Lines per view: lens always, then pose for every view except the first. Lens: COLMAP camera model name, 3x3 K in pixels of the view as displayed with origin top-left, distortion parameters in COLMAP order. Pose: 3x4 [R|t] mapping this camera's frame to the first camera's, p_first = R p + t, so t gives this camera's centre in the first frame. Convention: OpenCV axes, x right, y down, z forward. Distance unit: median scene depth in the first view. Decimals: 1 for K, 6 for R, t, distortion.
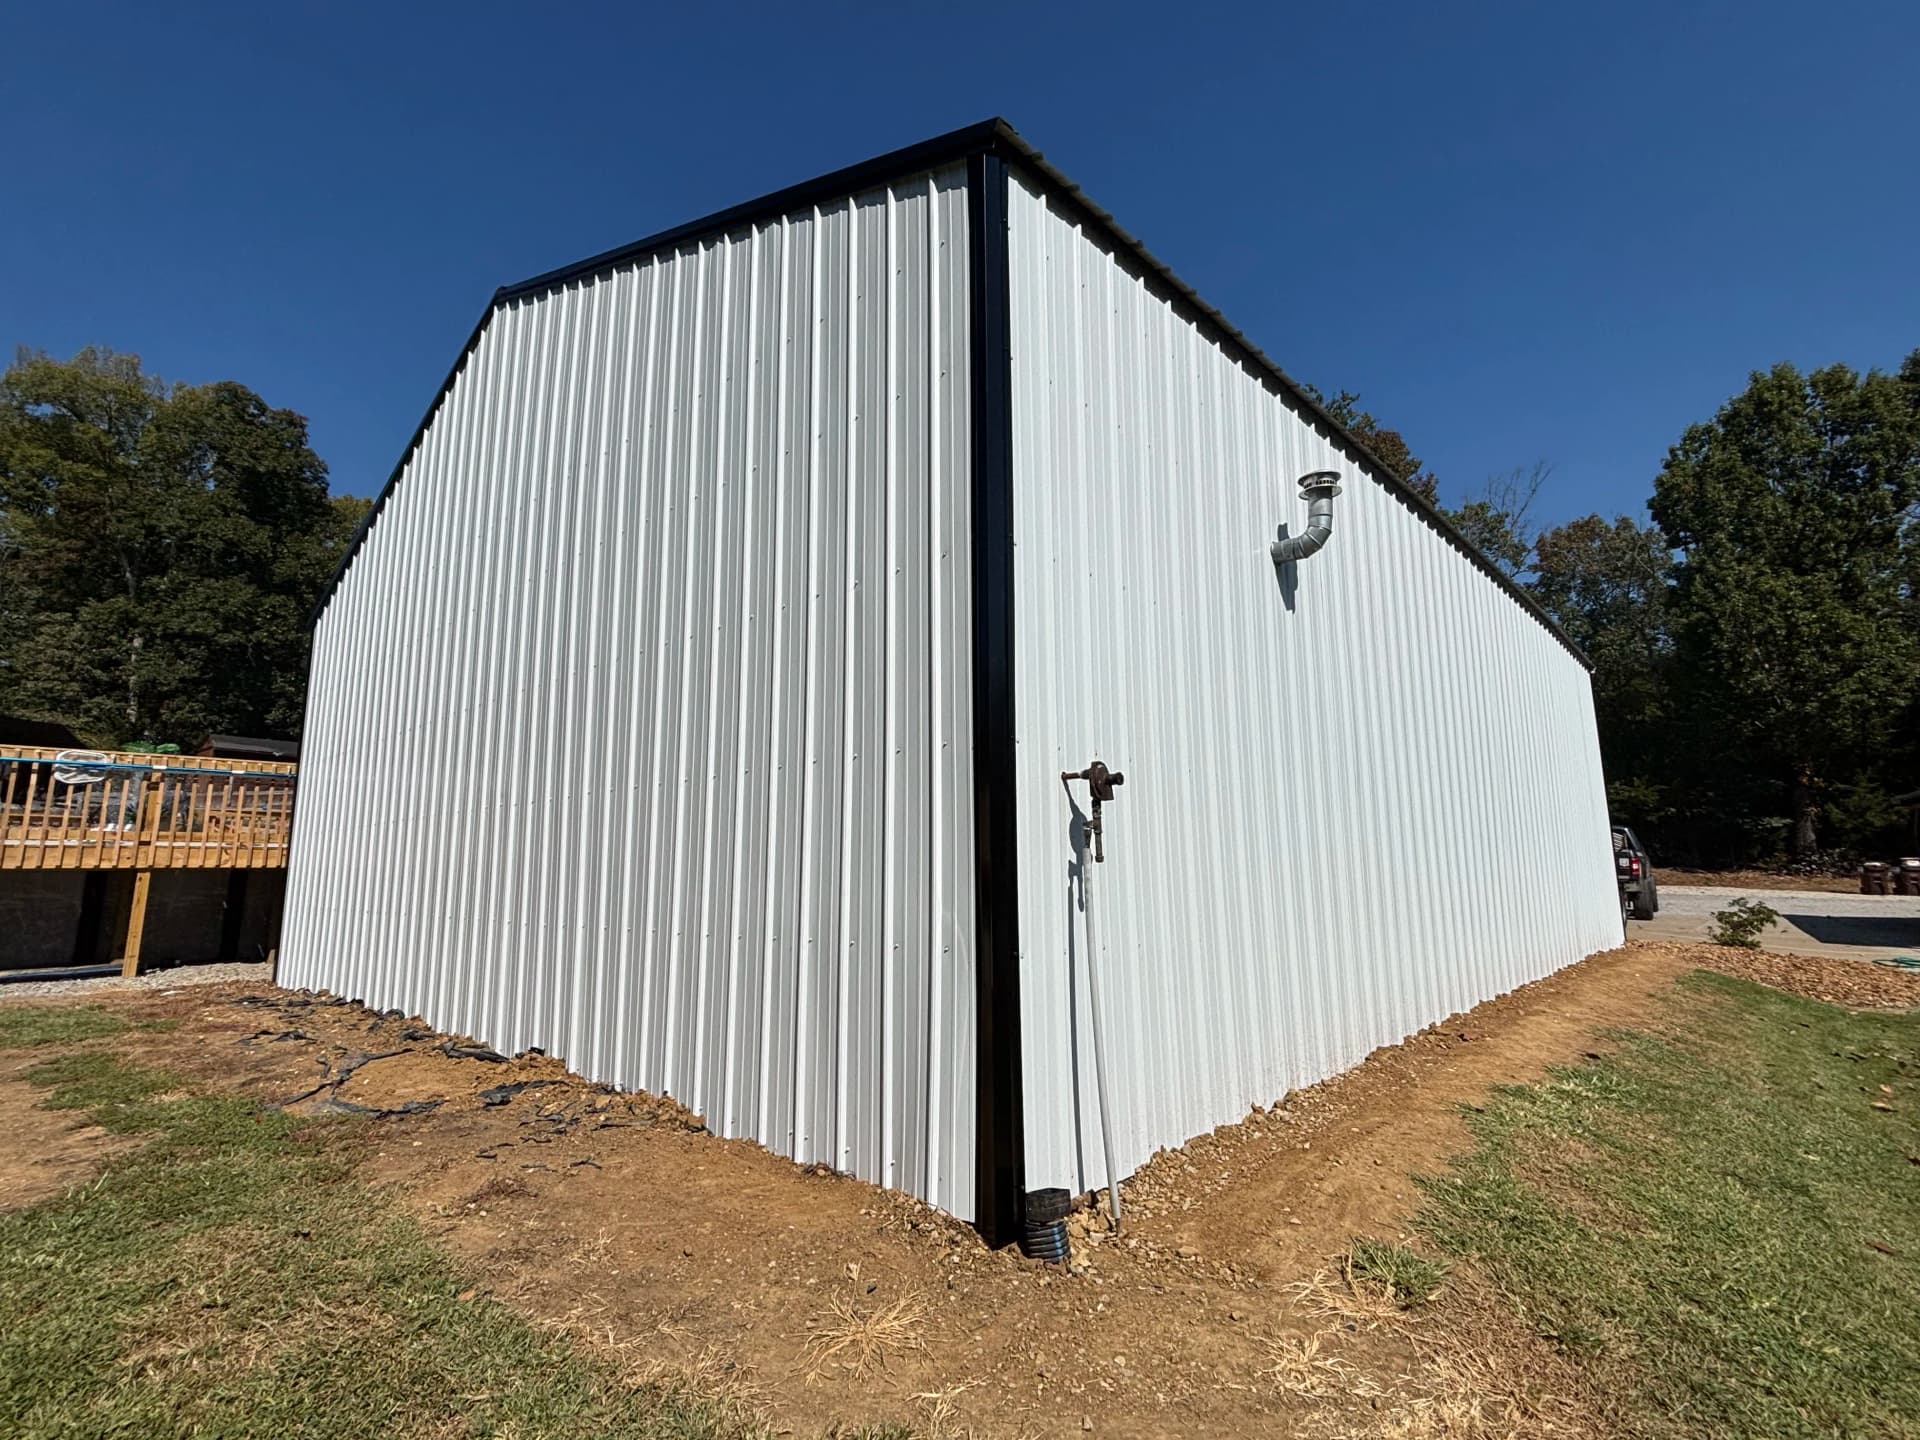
lens RADIAL K [[764.4, 0, 960.0], [0, 764.4, 720.0], [0, 0, 1]] dist [0.005361, 0.000002]
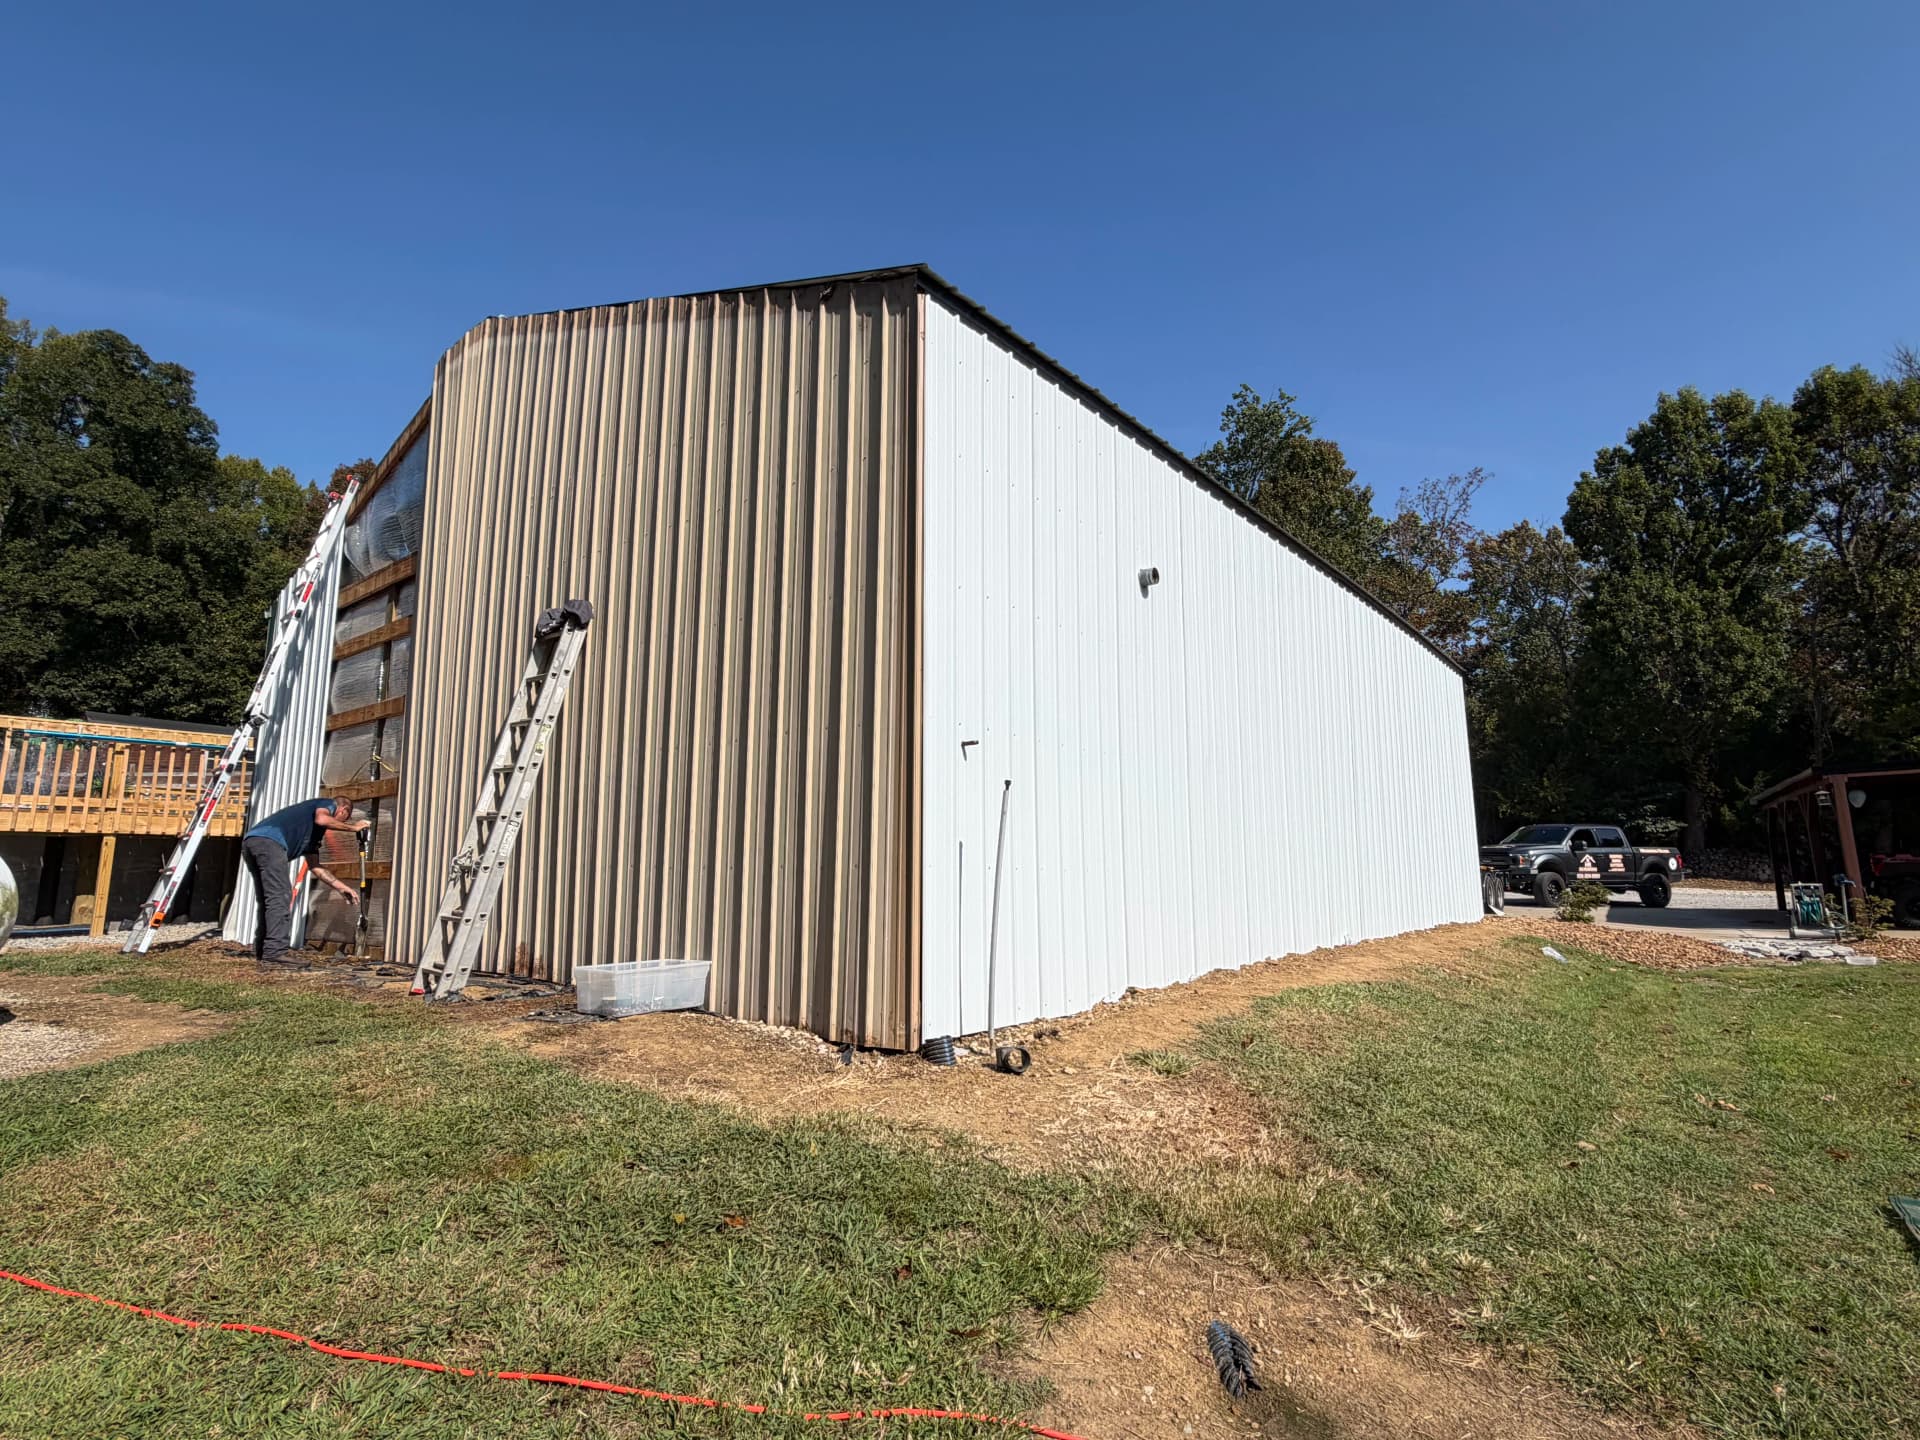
lens RADIAL K [[867.0, 0, 960.0], [0, 867.0, 720.0], [0, 0, 1]] dist [0.039415, 0.000066]
pose [[0.997809, 0.018059, 0.063654, 0.008988], [-0.018150, 0.999835, 0.000853, 0.007839], [-0.063629, -0.002006, 0.997972, -0.153053]]
